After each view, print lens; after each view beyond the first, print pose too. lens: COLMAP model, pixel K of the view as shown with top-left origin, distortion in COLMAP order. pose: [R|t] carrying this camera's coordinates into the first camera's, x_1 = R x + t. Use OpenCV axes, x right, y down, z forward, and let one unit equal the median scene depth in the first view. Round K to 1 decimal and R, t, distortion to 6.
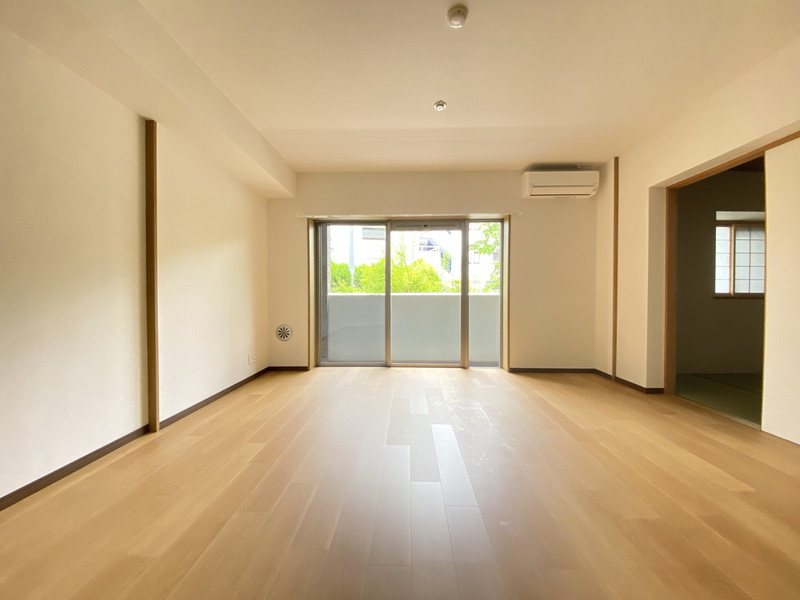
lens RADIAL K [[323.8, 0, 398.6], [0, 323.8, 298.1], [0, 0, 1]] dist [-0.000355, -0.000651]
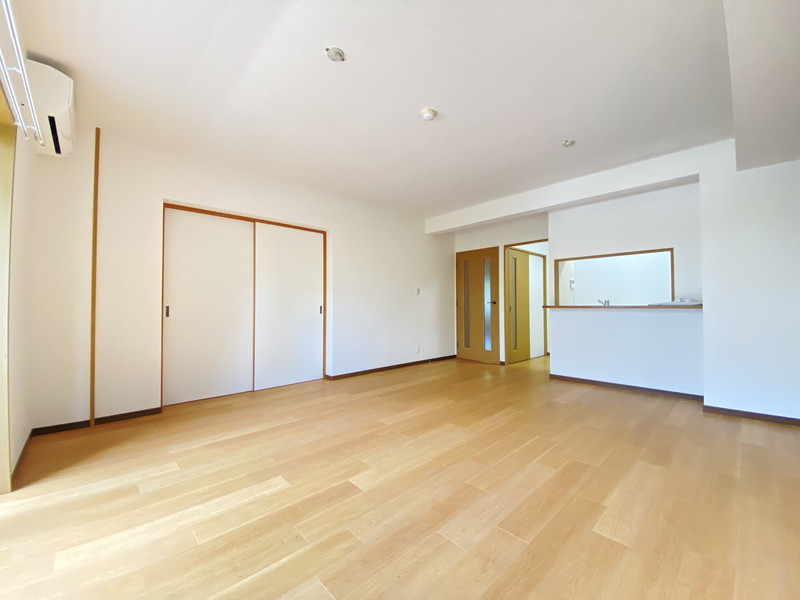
lens RADIAL K [[323.8, 0, 398.6], [0, 323.8, 298.1], [0, 0, 1]] dist [-0.000355, -0.000651]
pose [[-0.703628, 0.016055, 0.710387, -0.678801], [0.010629, 0.999871, -0.012069, -0.036698], [-0.710489, -0.000941, -0.703708, 1.953415]]
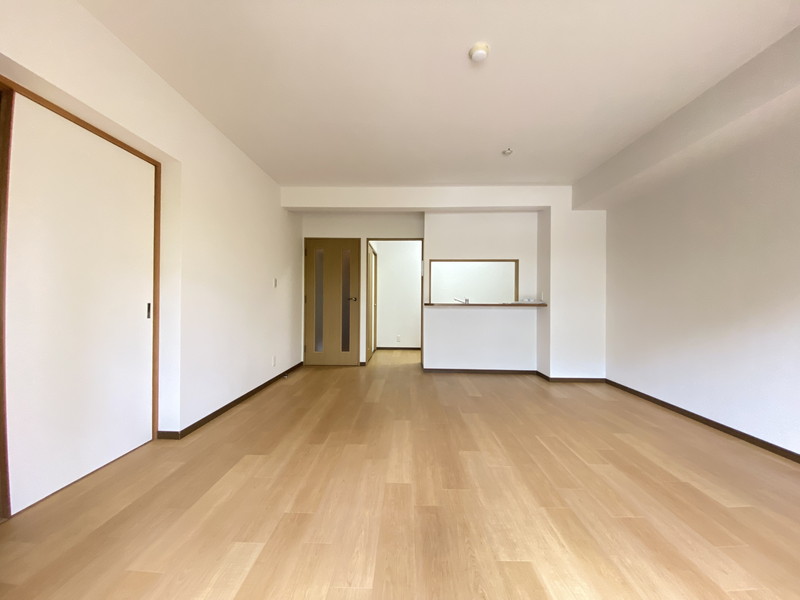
lens RADIAL K [[323.8, 0, 398.6], [0, 323.8, 298.1], [0, 0, 1]] dist [-0.000355, -0.000651]
pose [[-0.999928, -0.010037, -0.006581, 0.420591], [-0.010073, 0.999935, 0.005391, -0.048515], [0.006527, 0.005457, -0.999964, 1.937826]]
